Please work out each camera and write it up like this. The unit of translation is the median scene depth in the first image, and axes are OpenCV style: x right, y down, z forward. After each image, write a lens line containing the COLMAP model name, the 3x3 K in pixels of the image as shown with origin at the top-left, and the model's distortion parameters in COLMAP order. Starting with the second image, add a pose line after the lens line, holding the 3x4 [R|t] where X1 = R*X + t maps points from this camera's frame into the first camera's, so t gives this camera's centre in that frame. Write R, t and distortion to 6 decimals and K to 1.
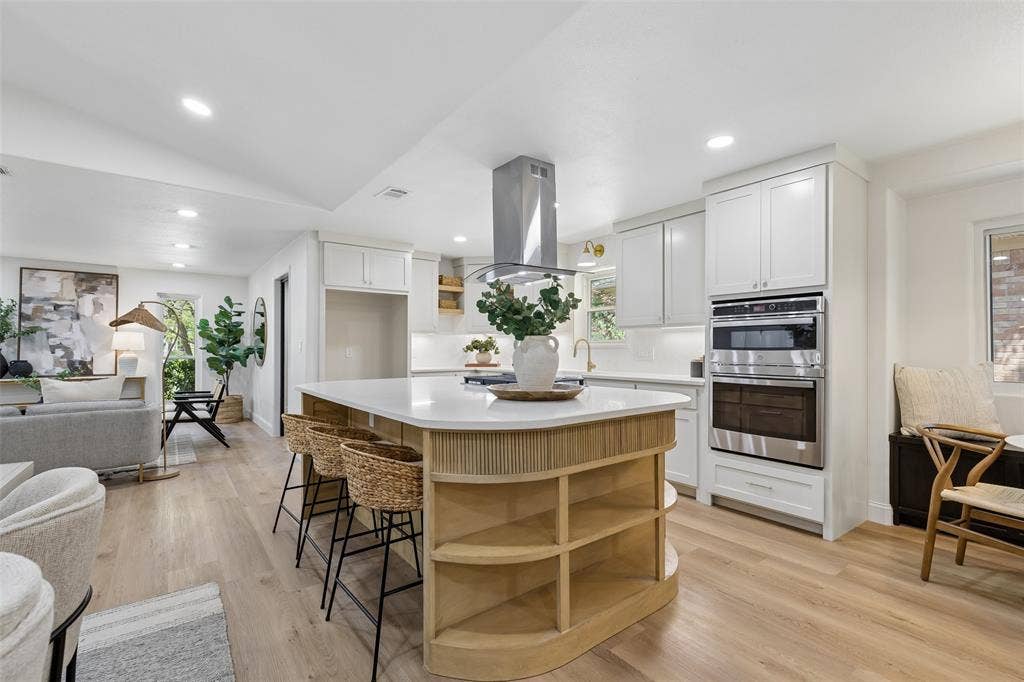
lens RADIAL K [[458.1, 0, 513.8], [0, 458.1, 344.2], [0, 0, 1]] dist [0.002584, -0.000513]
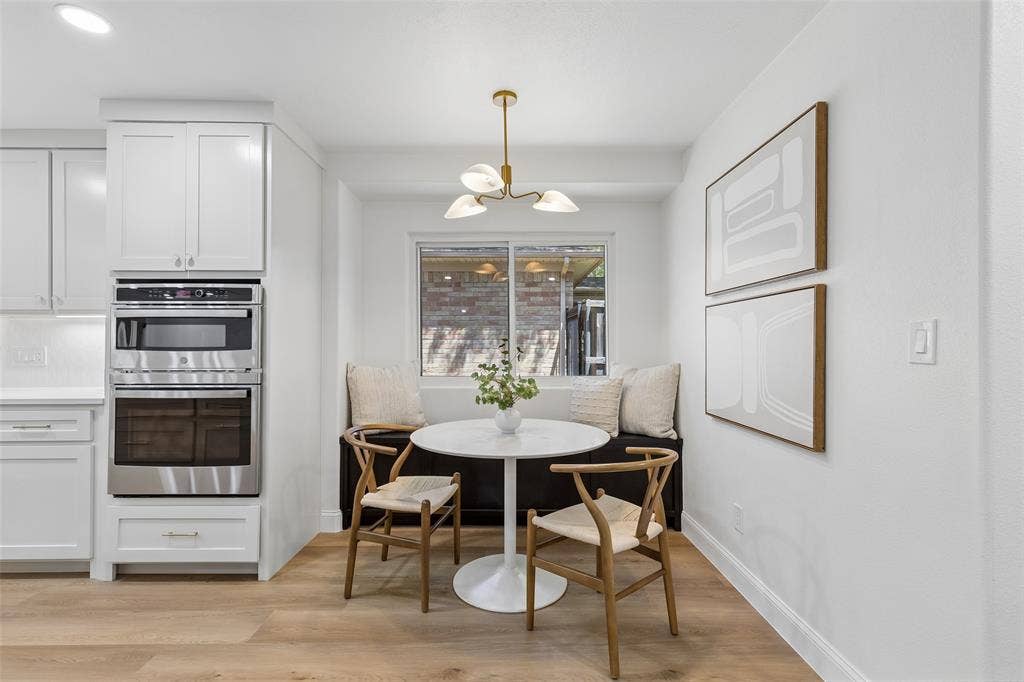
lens RADIAL K [[458.1, 0, 513.5], [0, 458.1, 342.7], [0, 0, 1]] dist [0.002584, -0.000513]
pose [[0.596882, 0.004837, 0.802314, 0.265657], [-0.006451, 0.999978, -0.001229, -0.002566], [-0.802303, -0.004443, 0.596901, 0.136454]]
